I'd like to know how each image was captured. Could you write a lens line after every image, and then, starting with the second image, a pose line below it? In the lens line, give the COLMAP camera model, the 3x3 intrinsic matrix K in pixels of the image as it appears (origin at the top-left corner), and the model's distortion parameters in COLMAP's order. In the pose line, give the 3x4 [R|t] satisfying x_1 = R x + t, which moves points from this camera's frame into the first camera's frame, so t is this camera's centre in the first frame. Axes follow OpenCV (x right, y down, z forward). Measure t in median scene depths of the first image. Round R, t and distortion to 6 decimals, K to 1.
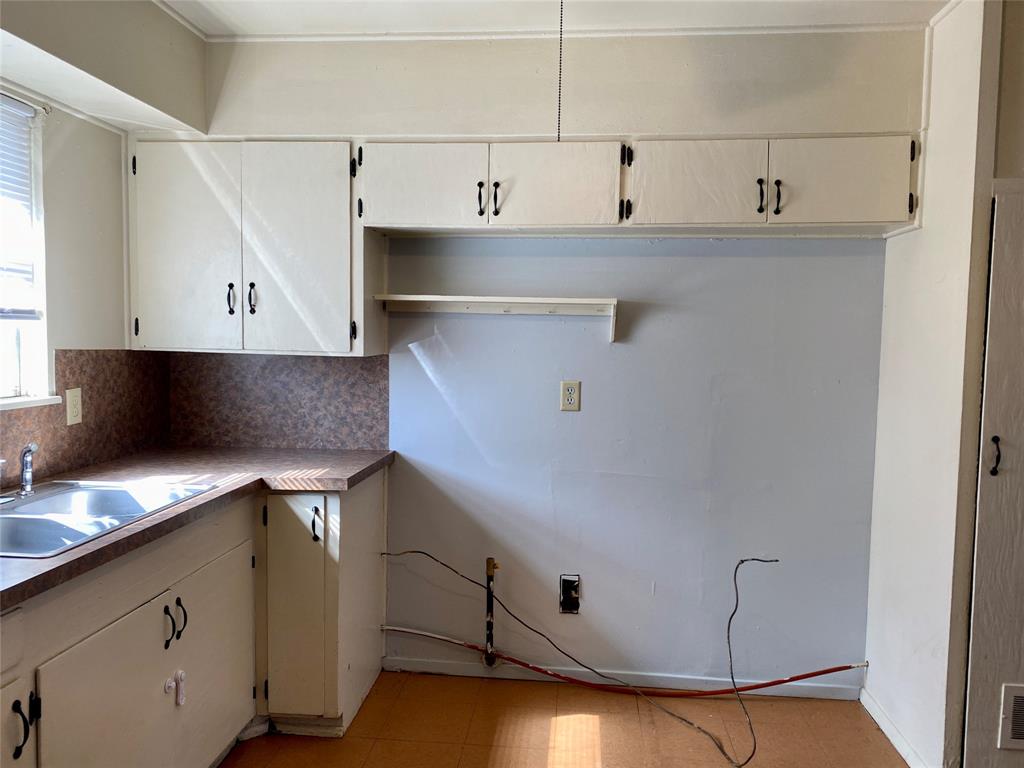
lens RADIAL K [[796.6, 0, 512.3], [0, 796.6, 387.2], [0, 0, 1]] dist [0.071901, -0.145049]
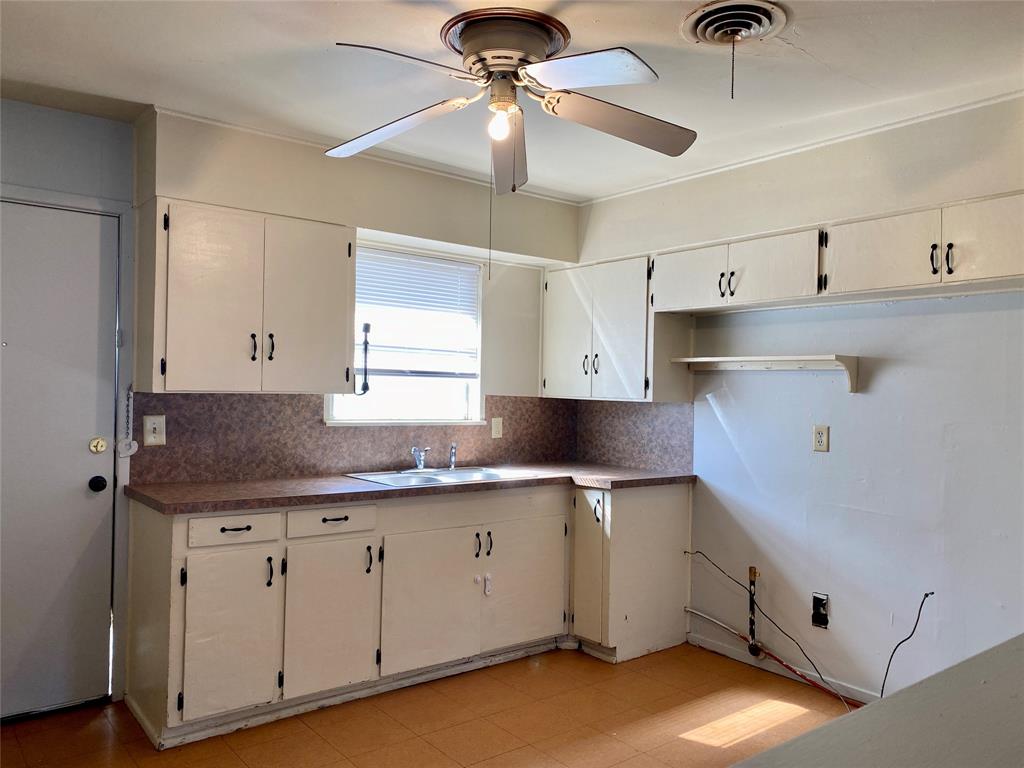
lens RADIAL K [[796.6, 0, 512.3], [0, 796.6, 387.2], [0, 0, 1]] dist [0.071901, -0.145049]
pose [[0.682911, -0.006053, -0.730477, 0.686014], [-0.055924, 0.996598, -0.060540, 0.035613], [0.728358, 0.082195, 0.680249, -0.156249]]
